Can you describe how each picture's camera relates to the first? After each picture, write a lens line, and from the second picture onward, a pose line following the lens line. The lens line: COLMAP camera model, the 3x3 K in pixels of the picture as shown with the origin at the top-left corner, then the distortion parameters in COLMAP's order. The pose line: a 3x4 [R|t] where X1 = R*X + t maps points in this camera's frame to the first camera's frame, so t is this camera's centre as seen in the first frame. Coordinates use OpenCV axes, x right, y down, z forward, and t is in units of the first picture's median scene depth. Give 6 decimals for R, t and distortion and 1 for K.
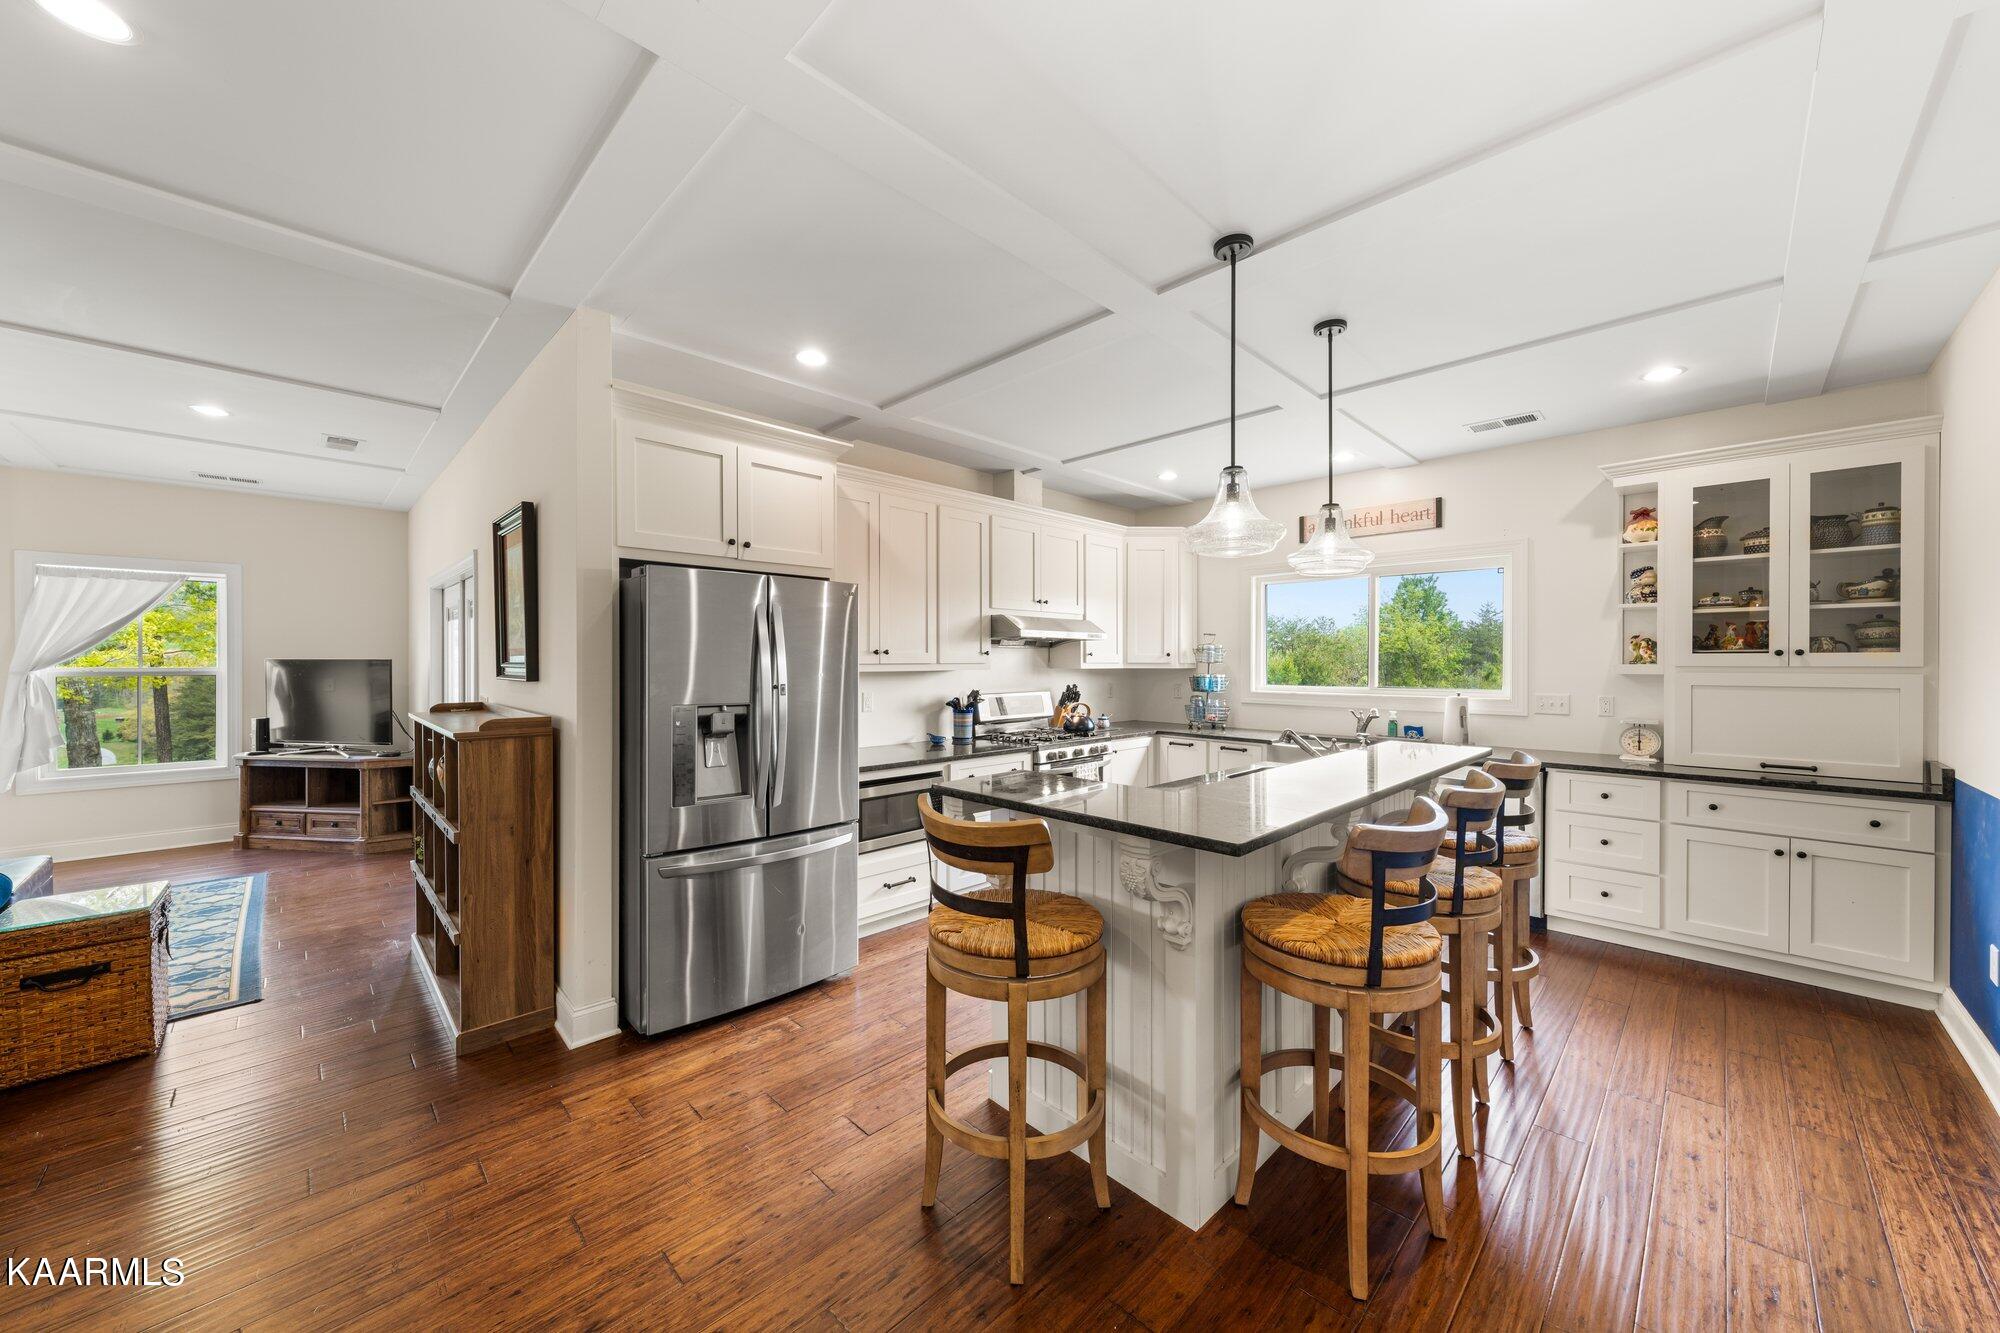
lens RADIAL K [[720.0, 0, 988.3], [0, 720.0, 665.1], [0, 0, 1]] dist [-0.000699, -0.000041]
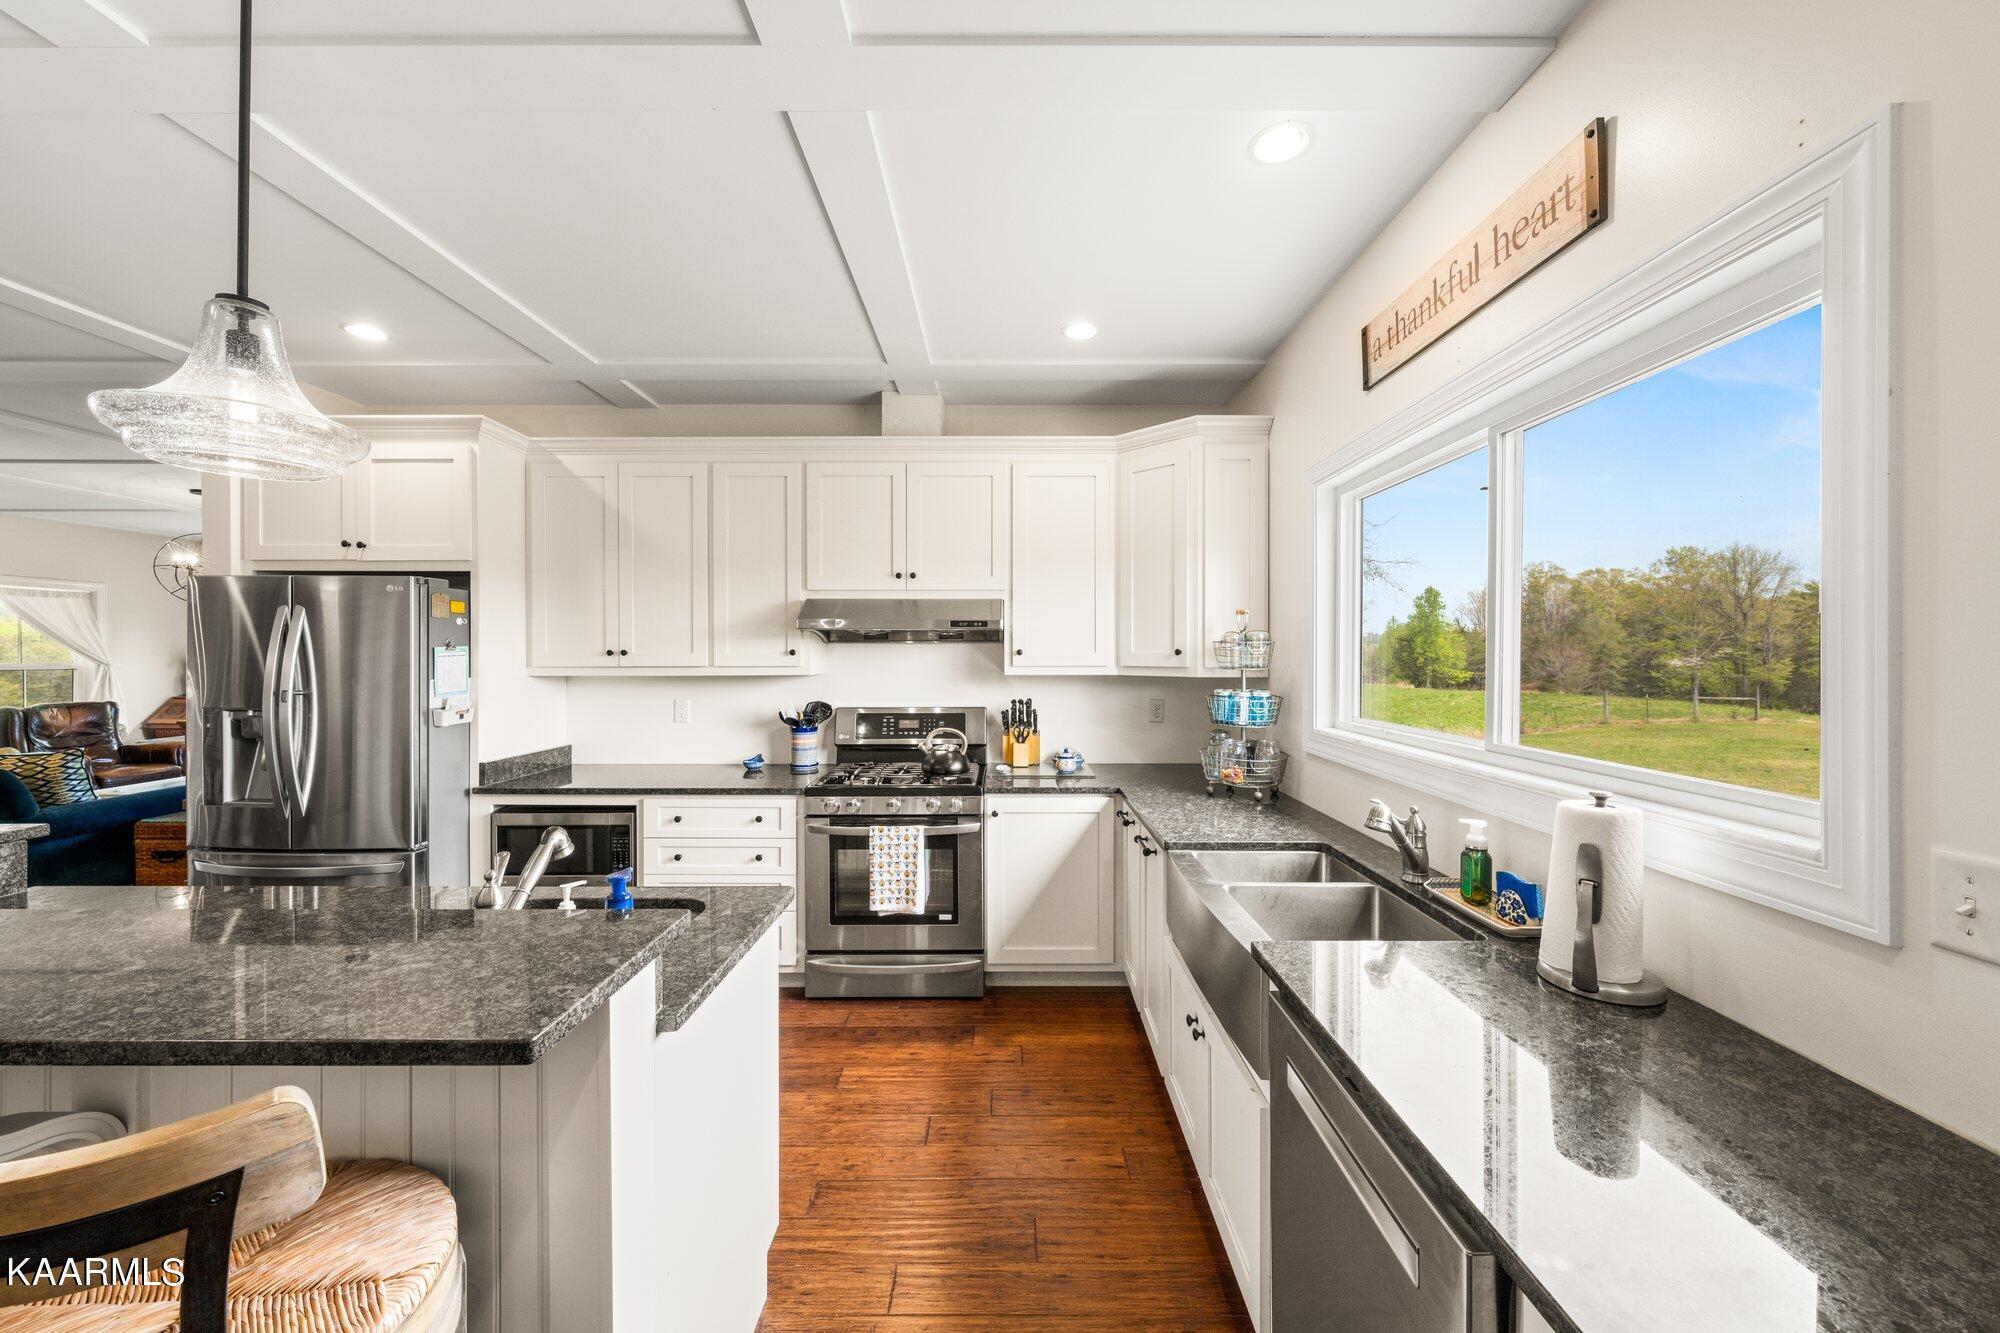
lens RADIAL K [[720.0, 0, 1001.3], [0, 720.0, 659.0], [0, 0, 1]] dist [-0.000699, -0.000041]
pose [[0.718904, 0.005385, -0.695088, 0.624560], [-0.002799, 0.999984, 0.004852, -0.013555], [0.695104, -0.001543, 0.718908, 0.588070]]
